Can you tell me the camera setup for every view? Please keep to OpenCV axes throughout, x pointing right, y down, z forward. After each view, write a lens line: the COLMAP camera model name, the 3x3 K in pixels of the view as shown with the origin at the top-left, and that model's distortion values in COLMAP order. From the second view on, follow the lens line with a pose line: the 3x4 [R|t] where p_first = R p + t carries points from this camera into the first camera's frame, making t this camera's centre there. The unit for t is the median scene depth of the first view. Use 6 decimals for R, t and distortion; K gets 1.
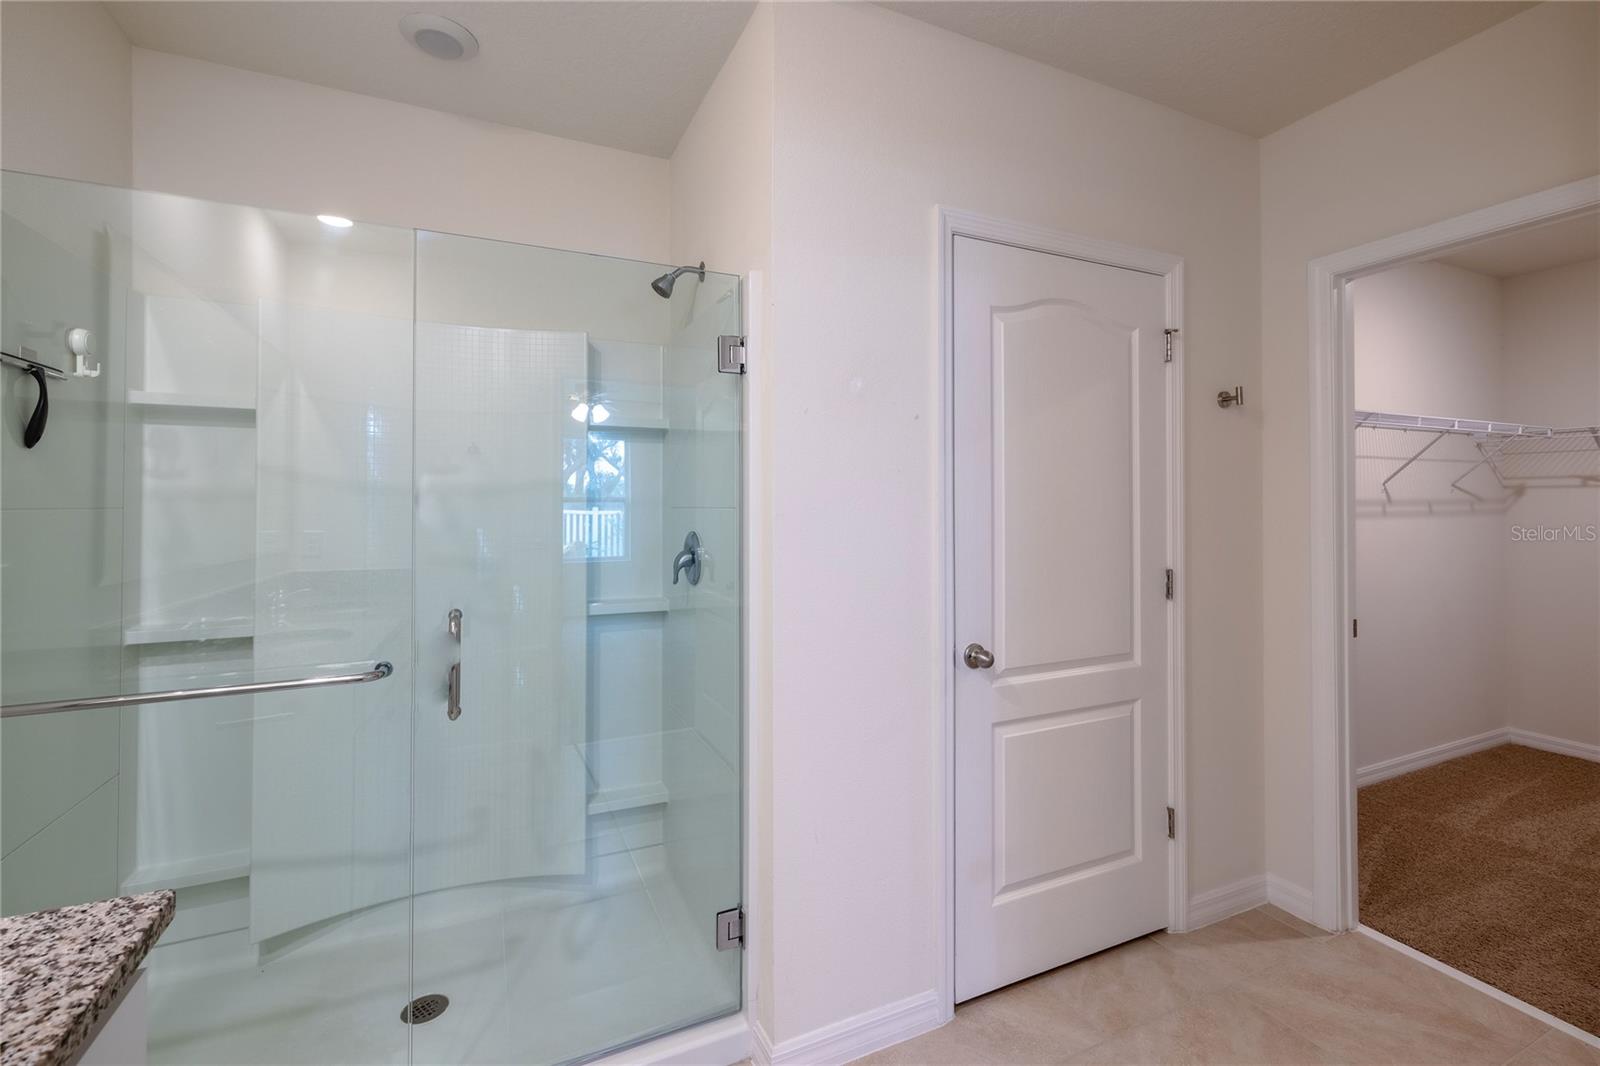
lens RADIAL K [[690.1, 0, 796.0], [0, 690.1, 497.8], [0, 0, 1]] dist [0.002745, 0.000450]
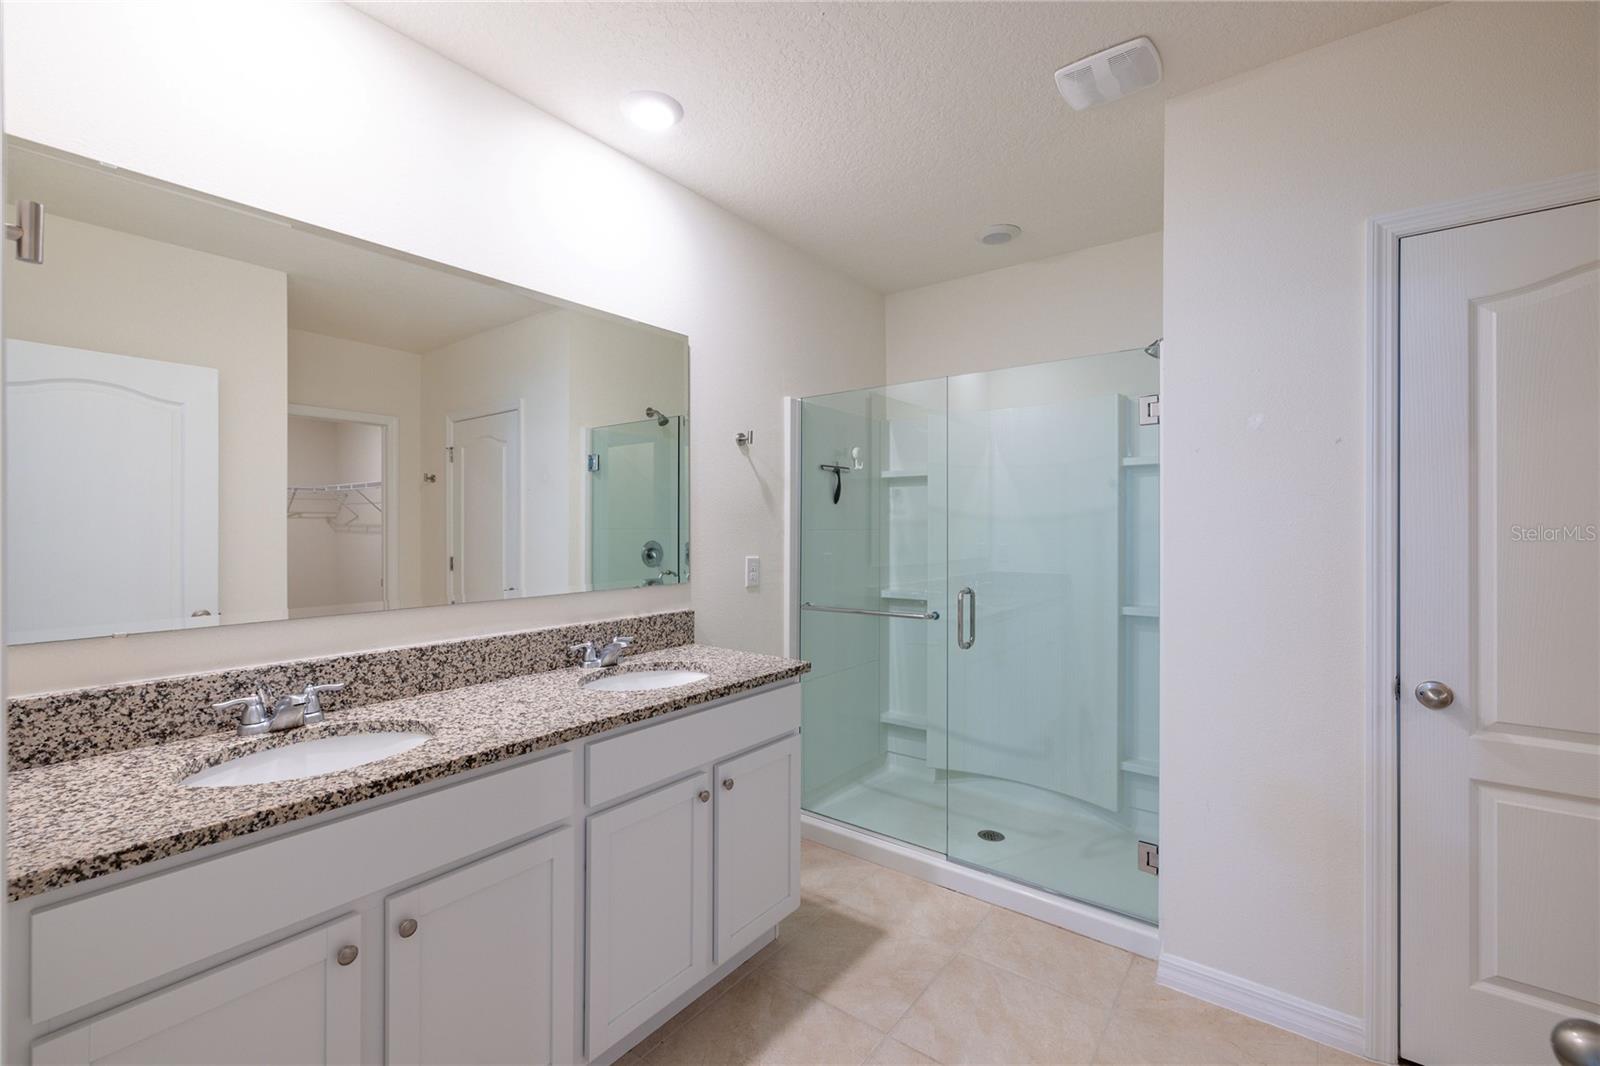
lens RADIAL K [[676.5, 0, 796.7], [0, 676.5, 522.7], [0, 0, 1]] dist [-0.001477, -0.000024]
pose [[0.473693, -0.007028, -0.880662, 0.642505], [0.009647, 0.999950, -0.002791, -0.002418], [0.880637, -0.007174, 0.473736, -0.151849]]
